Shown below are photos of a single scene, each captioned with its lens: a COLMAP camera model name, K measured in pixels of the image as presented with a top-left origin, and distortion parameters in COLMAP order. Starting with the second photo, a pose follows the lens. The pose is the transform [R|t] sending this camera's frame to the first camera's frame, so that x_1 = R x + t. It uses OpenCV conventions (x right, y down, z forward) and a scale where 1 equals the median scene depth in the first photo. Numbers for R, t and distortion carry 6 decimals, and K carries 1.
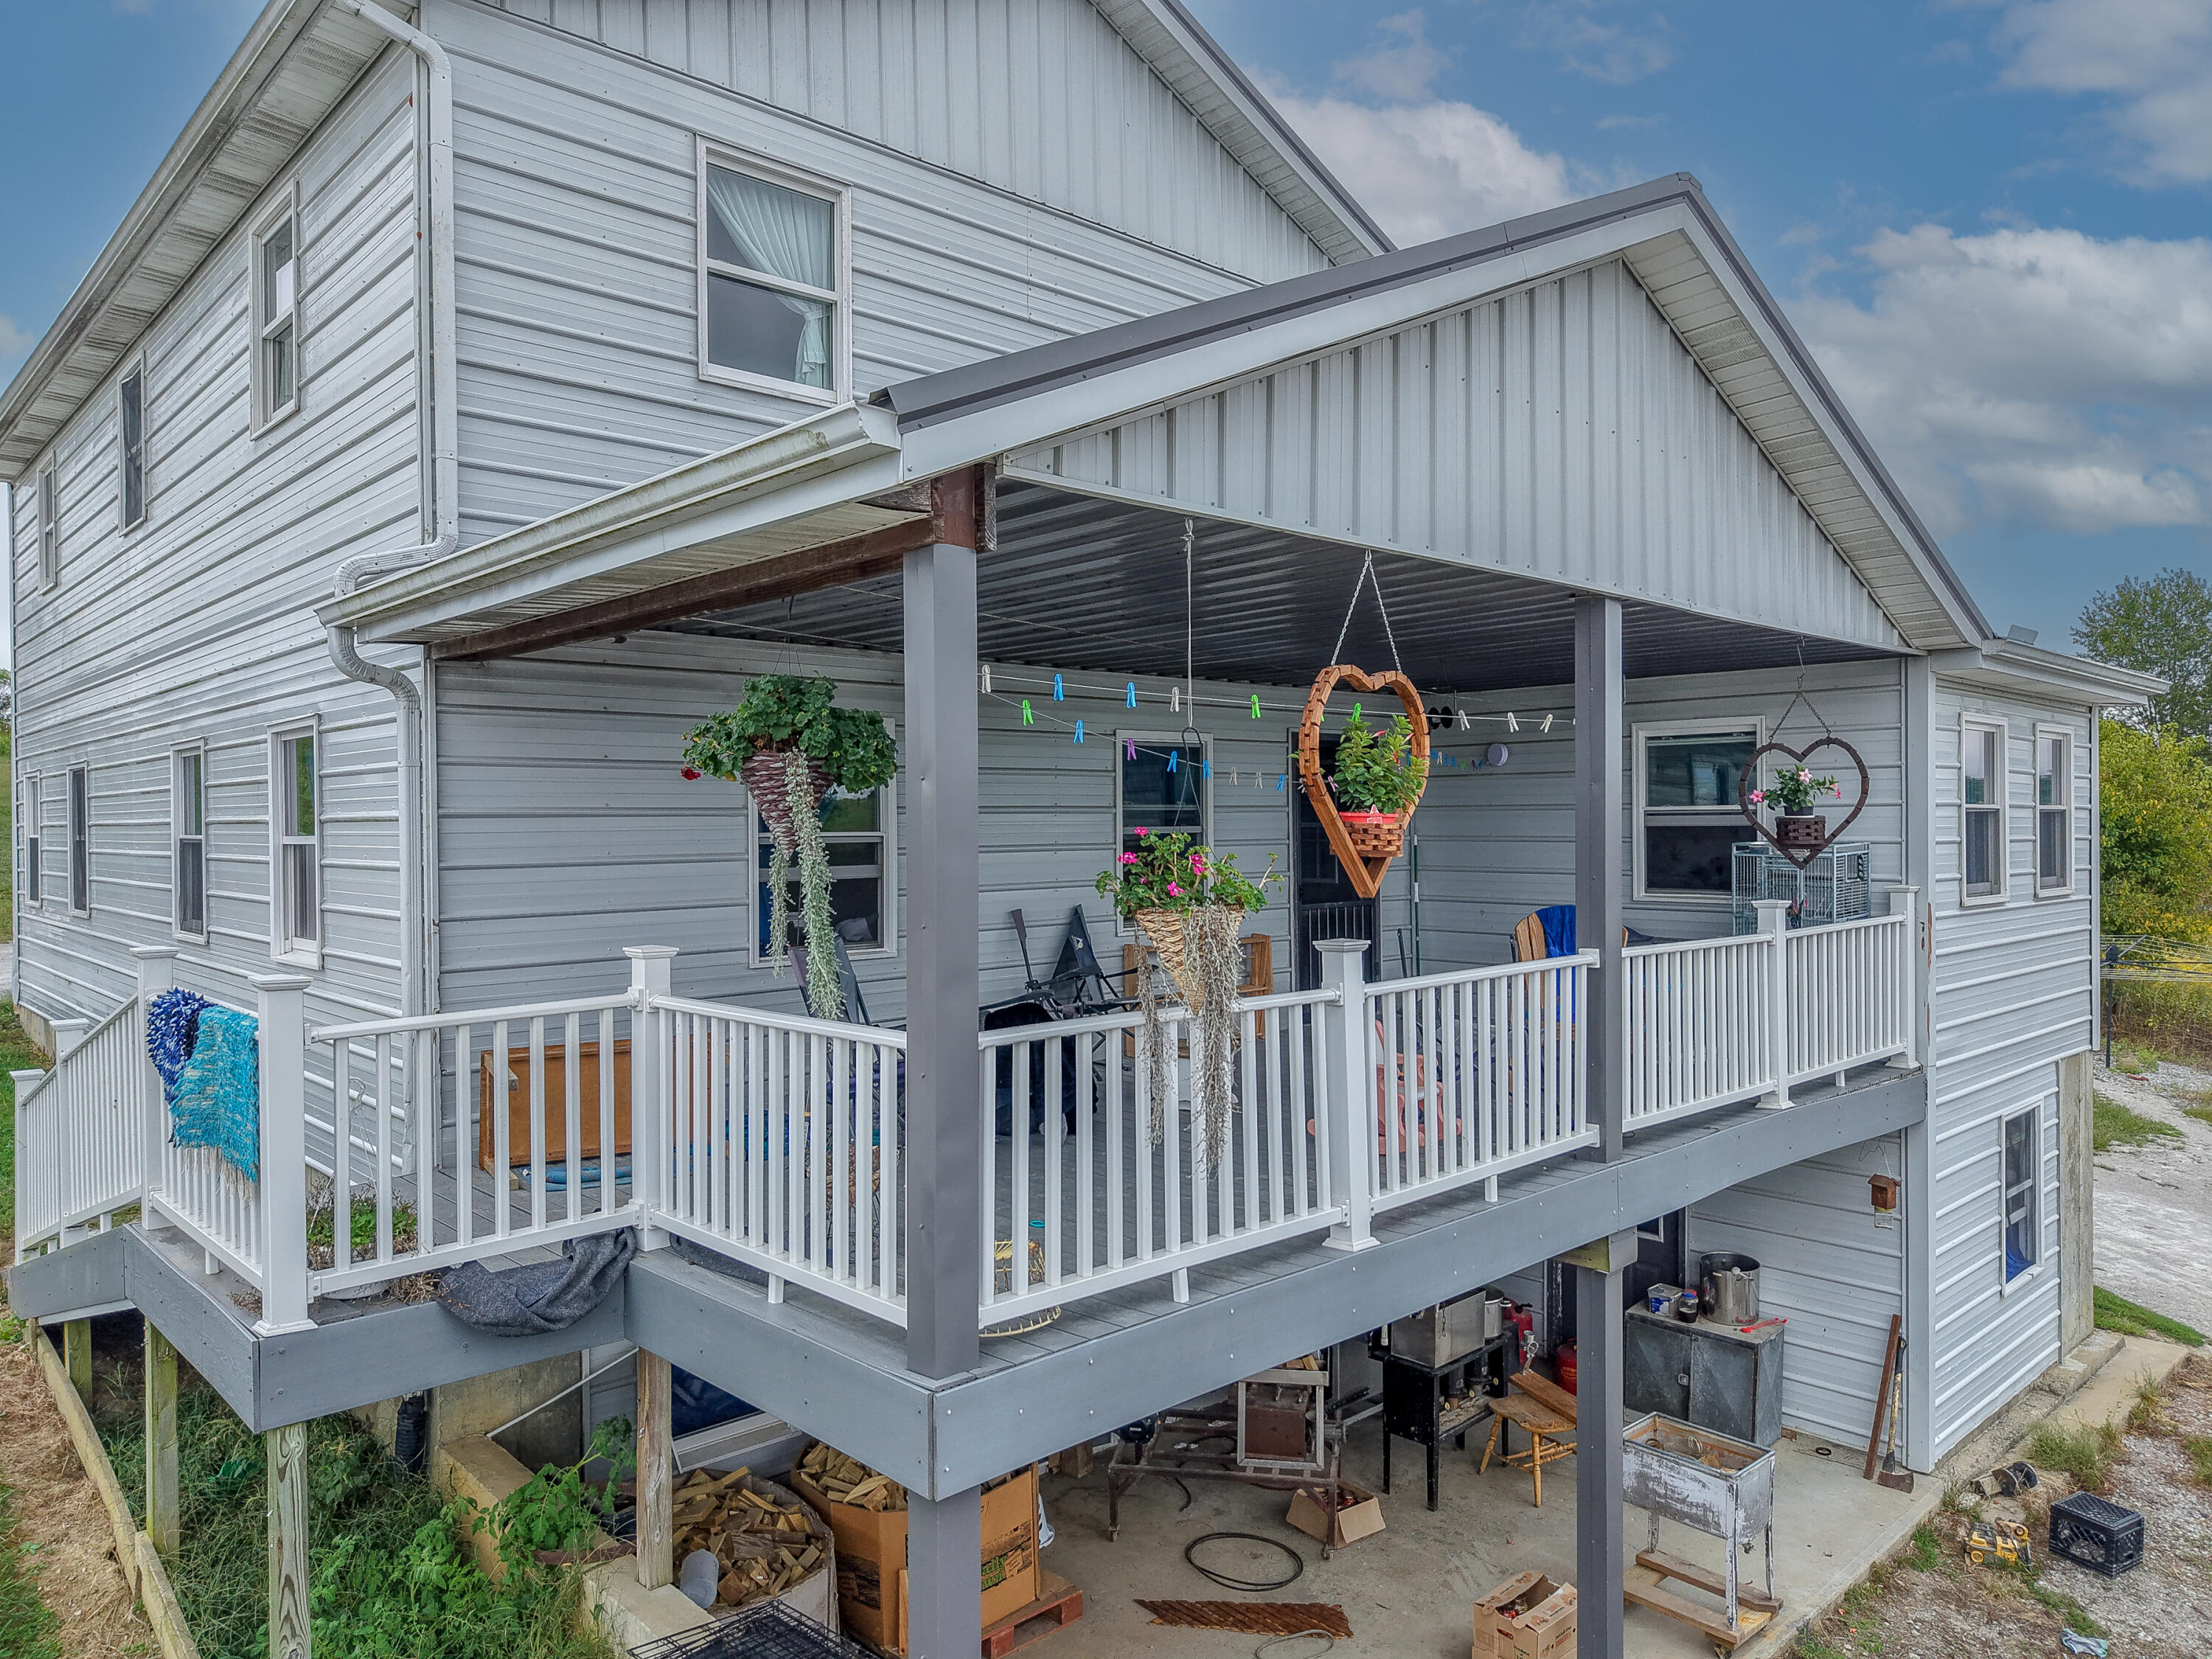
lens RADIAL K [[1439.3, 0, 1106.4], [0, 1439.3, 1107.3], [0, 0, 1]] dist [0.007144, -0.003204]
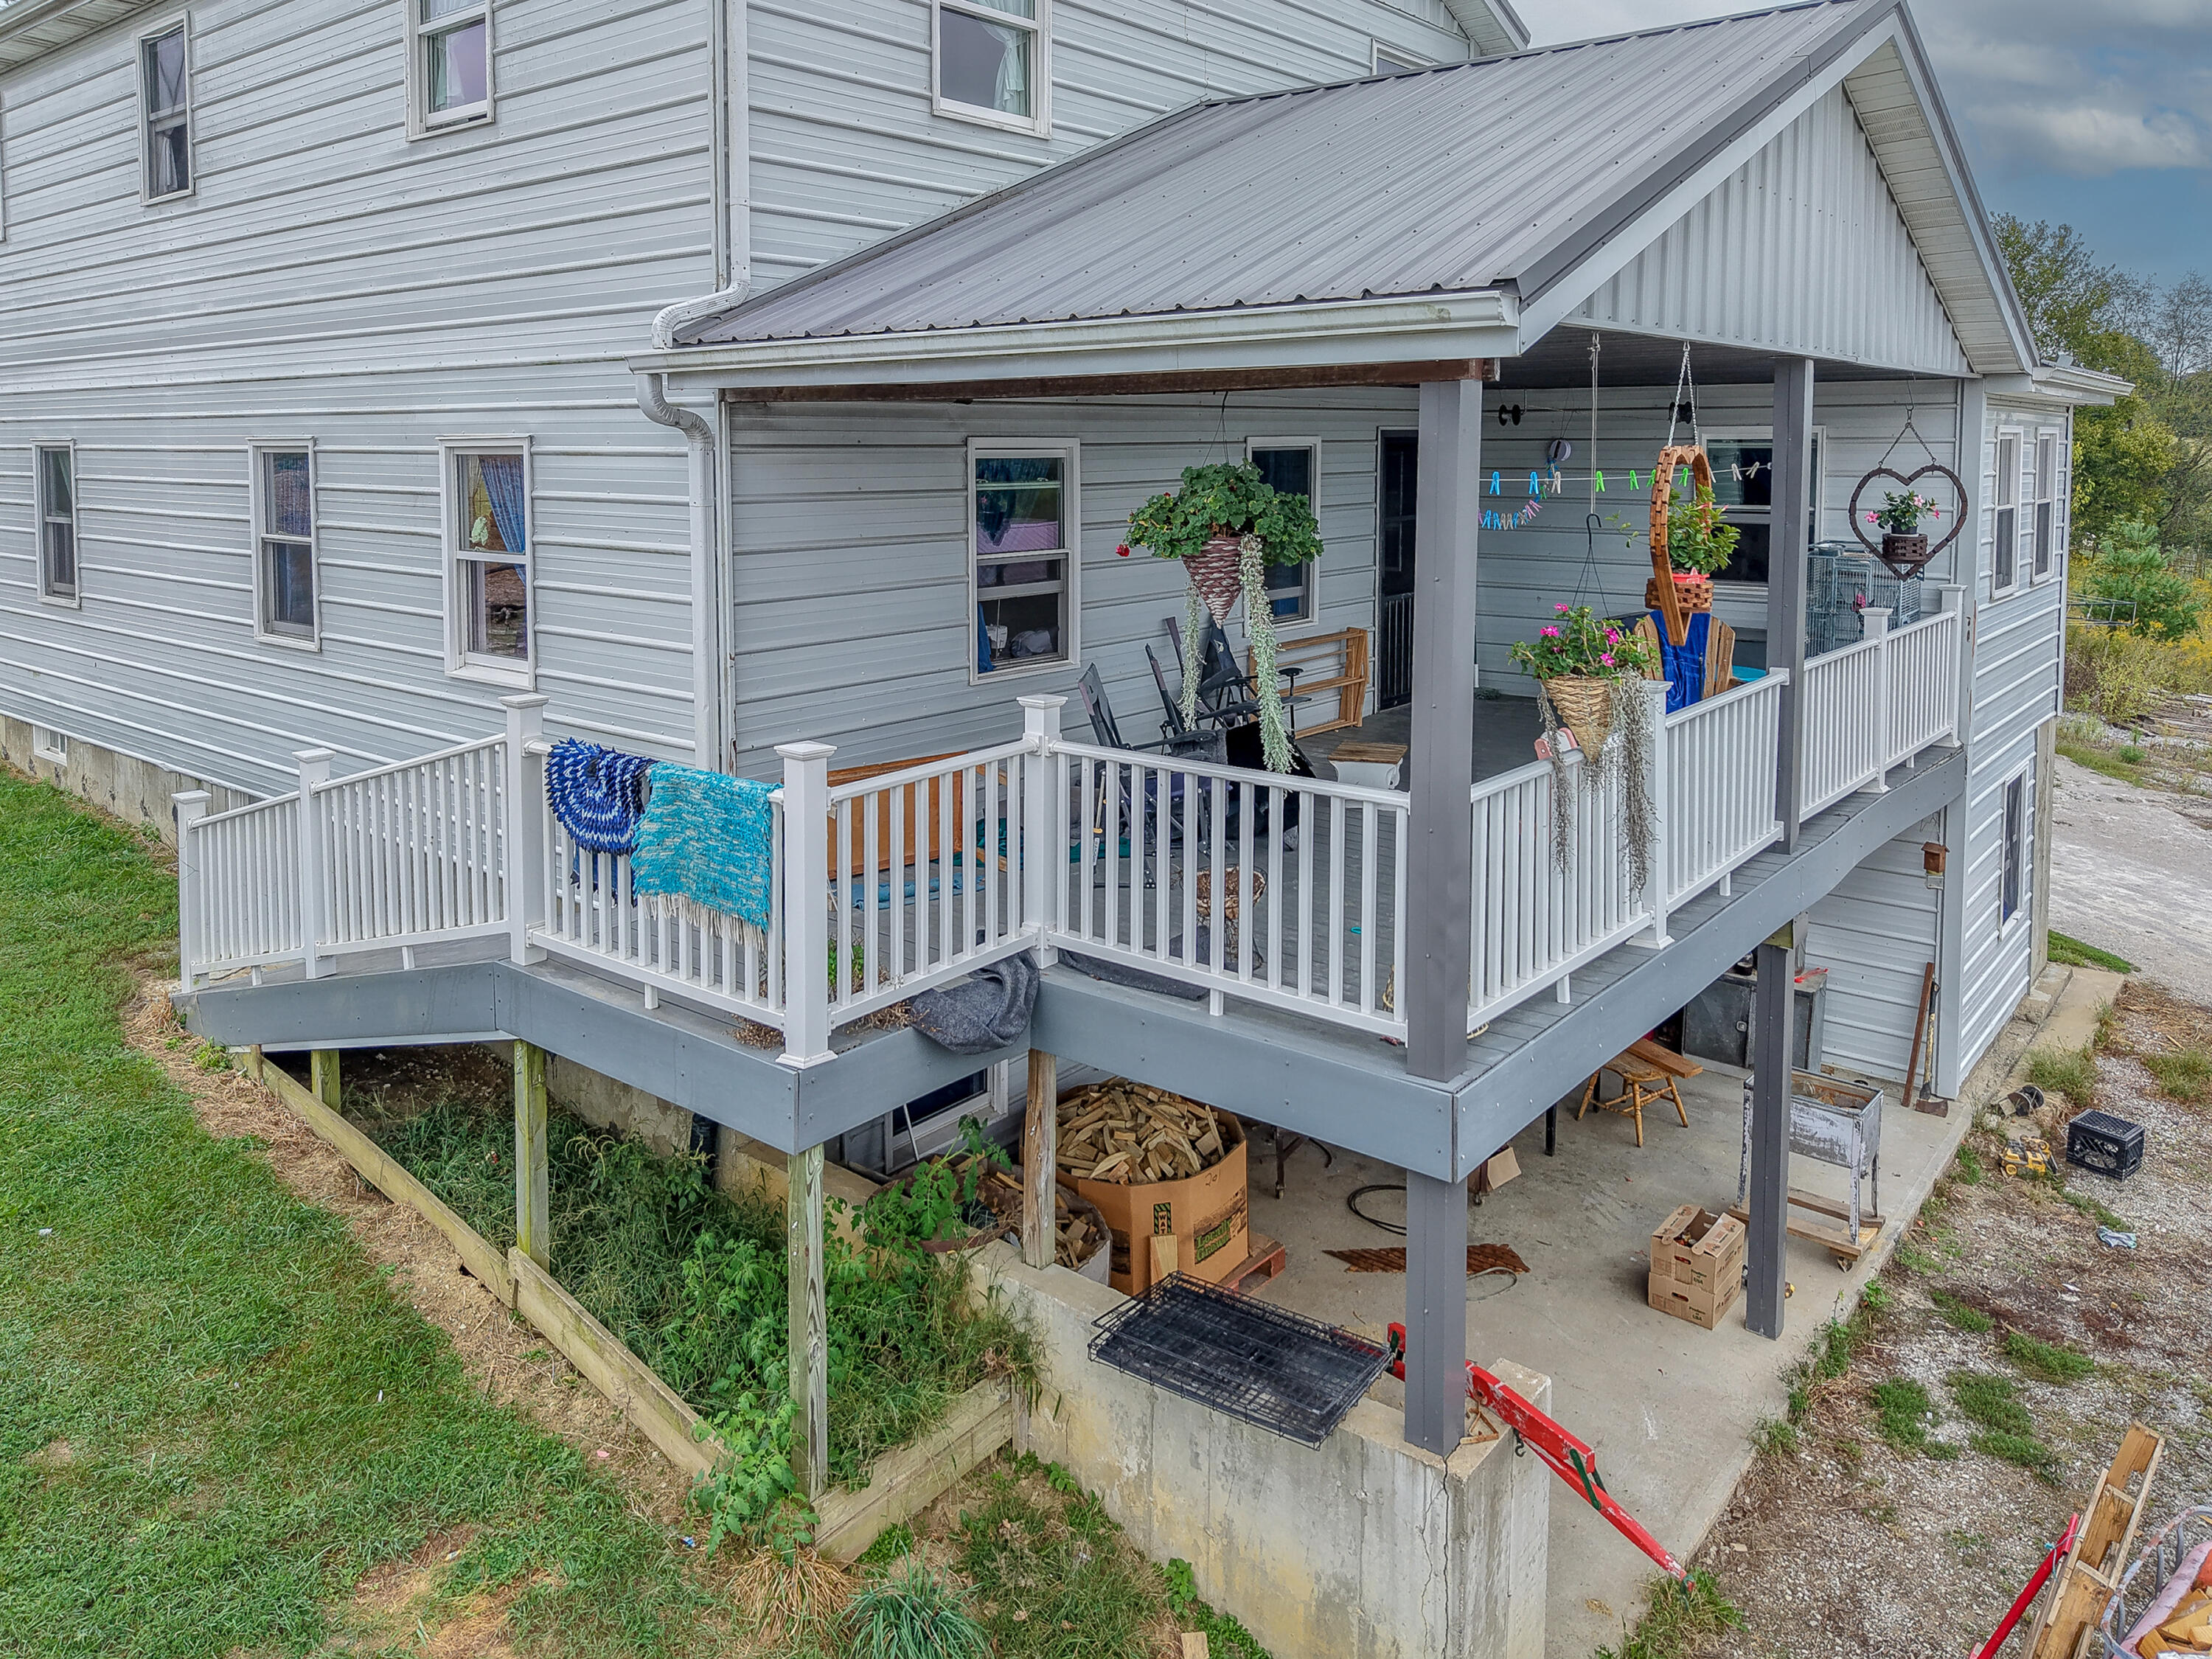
lens RADIAL K [[1485.3, 0, 1106.0], [0, 1485.3, 829.5], [0, 0, 1]] dist [0.043754, -0.047119]
pose [[0.991762, -0.028188, 0.124957, -0.284105], [0.020909, 0.998028, 0.059189, -0.052069], [-0.126379, -0.056089, 0.990395, -0.093686]]
